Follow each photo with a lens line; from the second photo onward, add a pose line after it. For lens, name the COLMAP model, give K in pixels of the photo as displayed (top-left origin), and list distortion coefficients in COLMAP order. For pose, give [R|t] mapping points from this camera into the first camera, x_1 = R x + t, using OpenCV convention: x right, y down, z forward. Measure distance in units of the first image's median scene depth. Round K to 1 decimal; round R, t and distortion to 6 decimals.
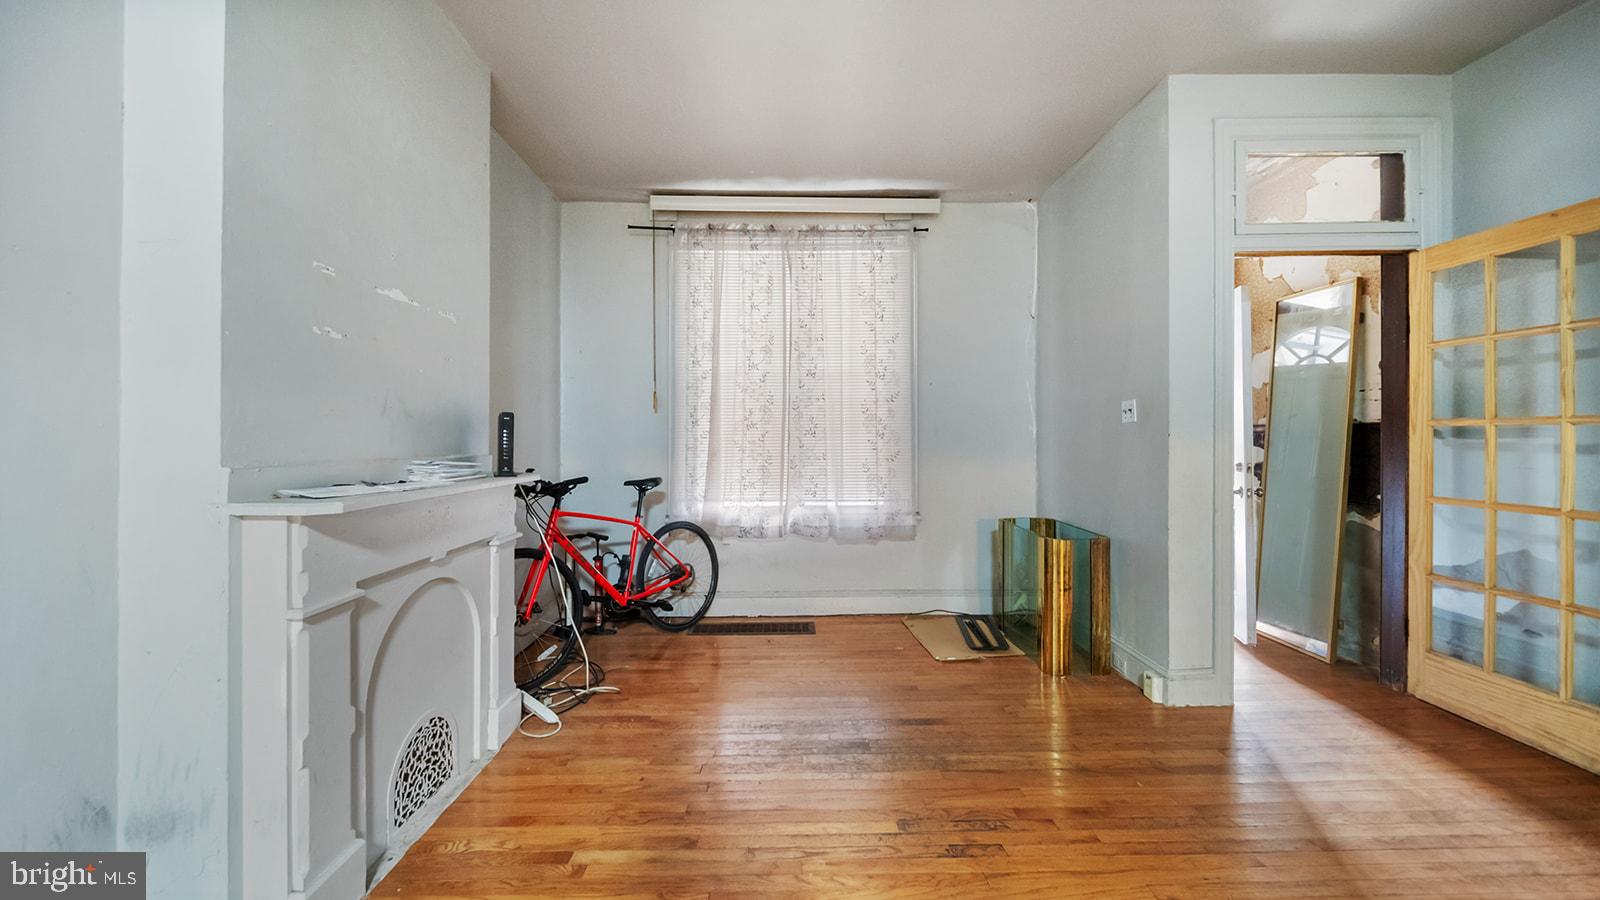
lens RADIAL K [[618.0, 0, 790.3], [0, 618.0, 437.0], [0, 0, 1]] dist [-0.002545, -0.000017]
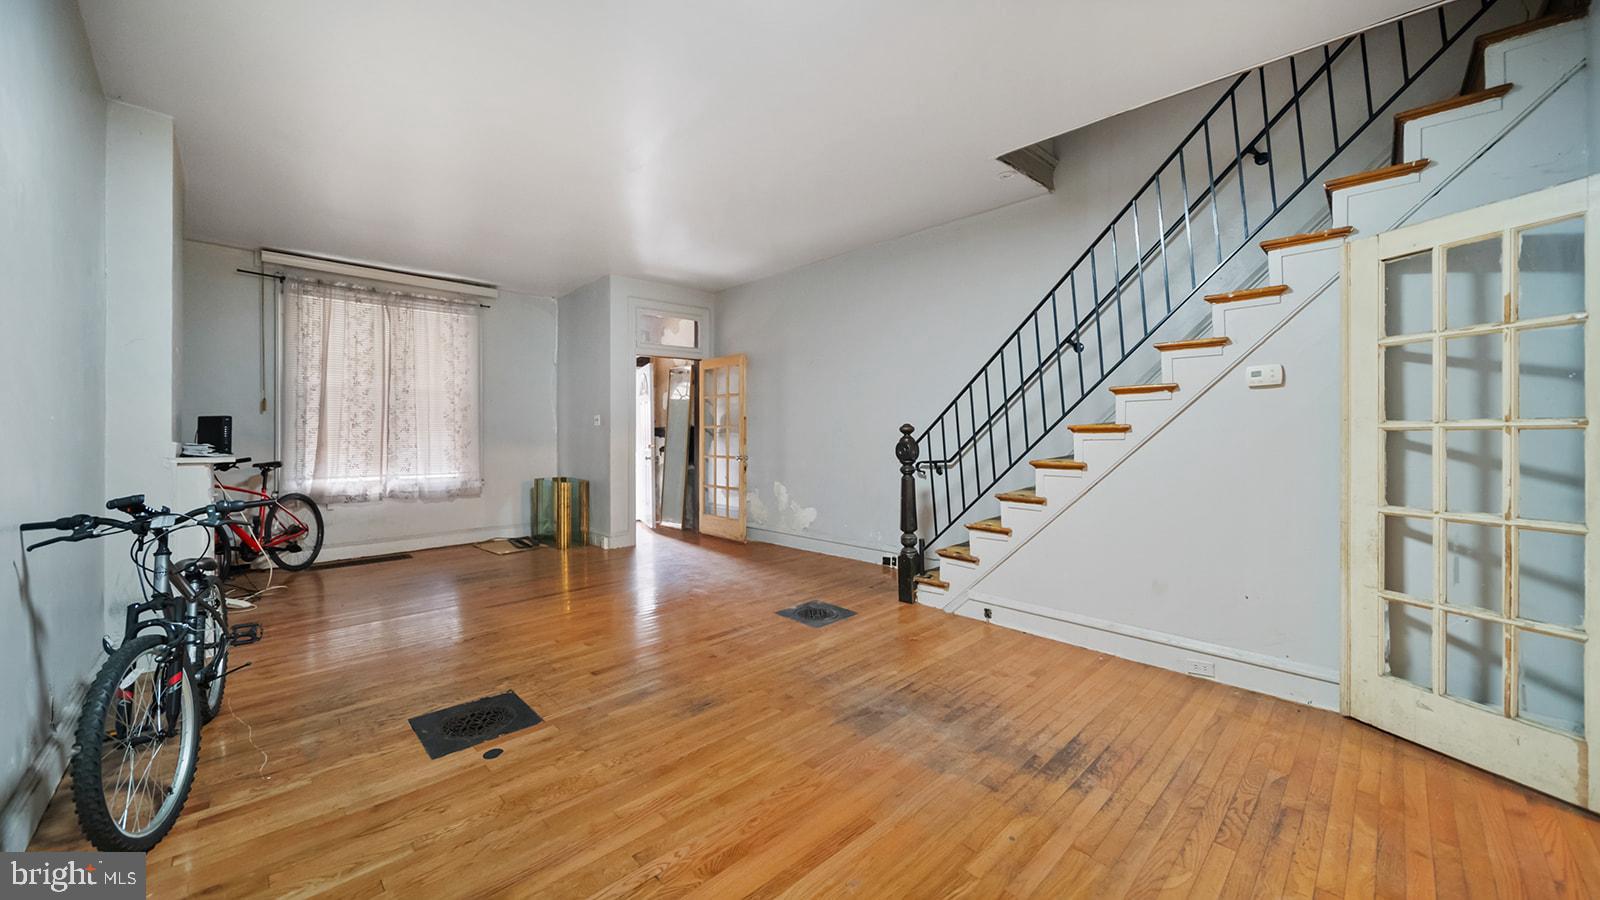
lens RADIAL K [[578.1, 0, 796.7], [0, 578.1, 435.7], [0, 0, 1]] dist [-0.002774, 0.000077]
pose [[0.734088, 0.001238, 0.679053, -0.222255], [0.000454, 0.999997, -0.002314, 0.011013], [-0.679054, 0.002007, 0.734085, -0.684910]]
